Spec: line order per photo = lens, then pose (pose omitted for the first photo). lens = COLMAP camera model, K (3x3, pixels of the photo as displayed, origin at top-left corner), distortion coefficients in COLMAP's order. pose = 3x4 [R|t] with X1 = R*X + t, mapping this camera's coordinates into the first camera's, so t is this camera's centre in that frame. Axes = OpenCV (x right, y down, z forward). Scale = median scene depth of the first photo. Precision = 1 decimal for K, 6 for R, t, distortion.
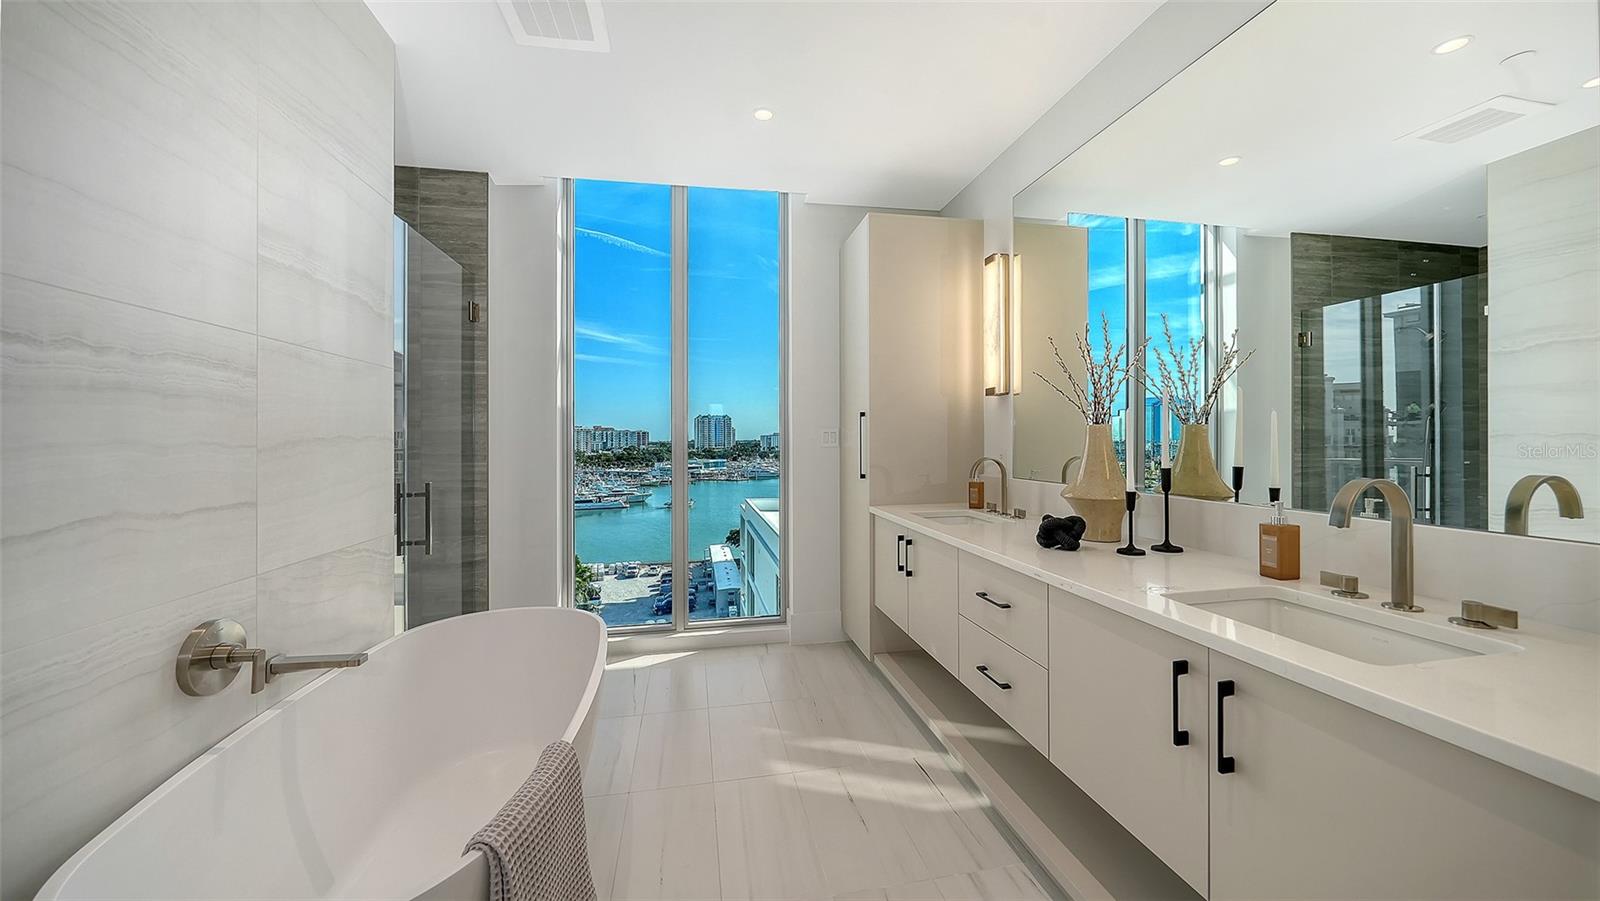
lens RADIAL K [[573.0, 0, 803.3], [0, 573.0, 443.0], [0, 0, 1]] dist [-0.000987, -0.000080]
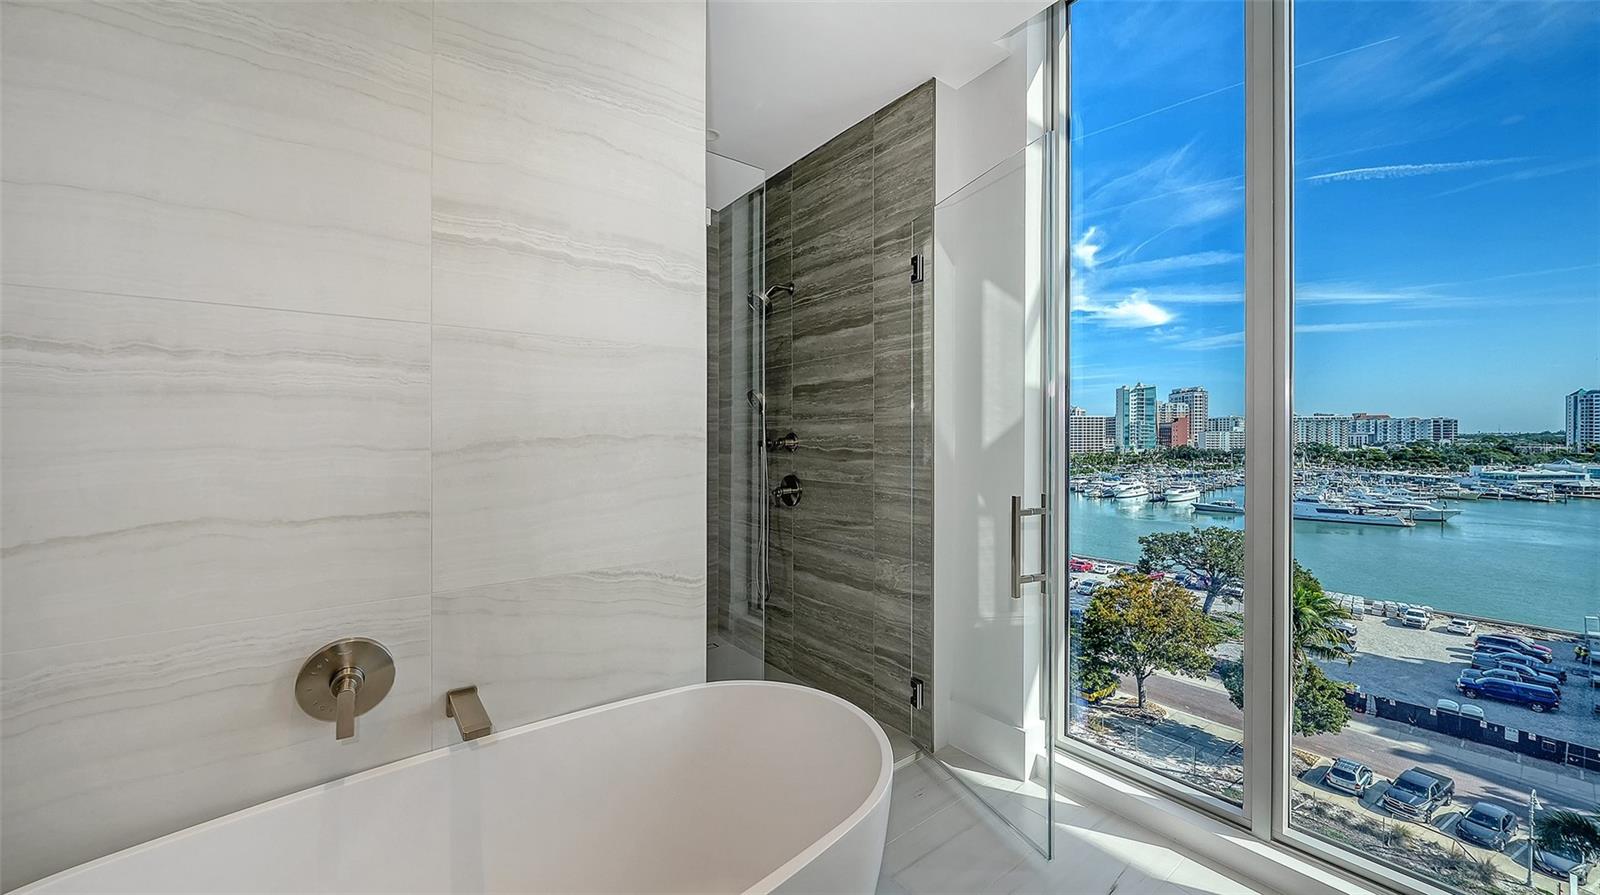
lens RADIAL K [[583.7, 0, 806.7], [0, 583.7, 440.6], [0, 0, 1]] dist [-0.001056, -0.000059]
pose [[0.449158, 0.010044, -0.893396, 0.051935], [-0.001824, 0.999945, 0.010326, -0.007712], [0.893451, -0.003009, 0.449151, 0.482343]]
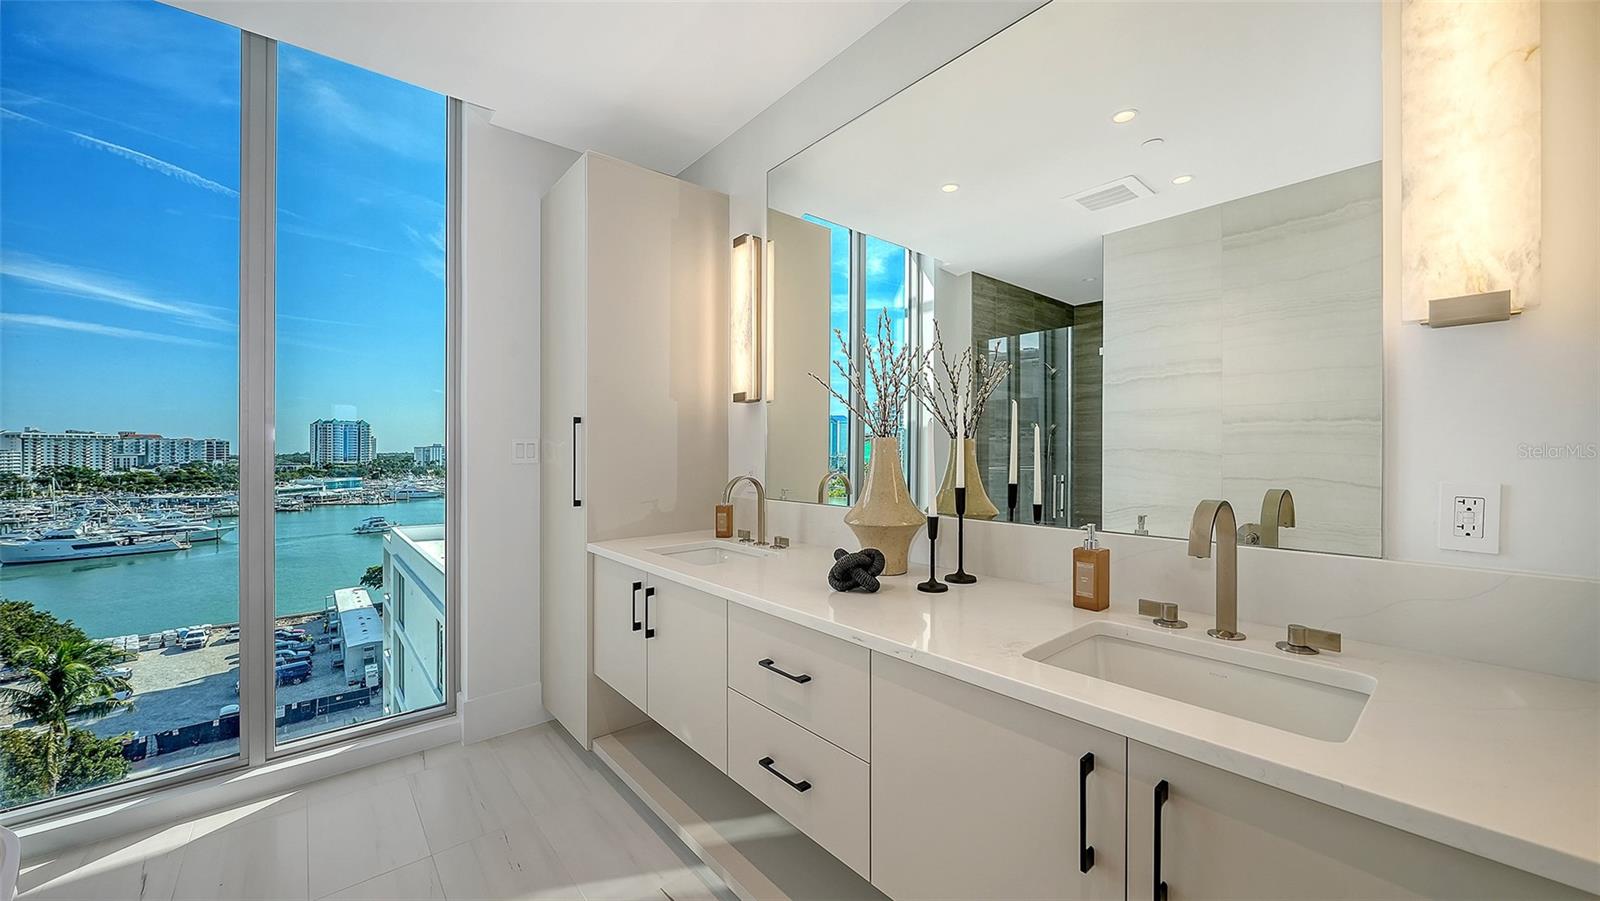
lens RADIAL K [[589.5, 0, 803.7], [0, 589.5, 450.2], [0, 0, 1]] dist [-0.000357, -0.000232]
pose [[0.873089, 0.002246, 0.487556, -0.012045], [0.002414, 0.999957, -0.008929, -0.003508], [-0.487555, 0.008973, 0.873046, 0.170494]]
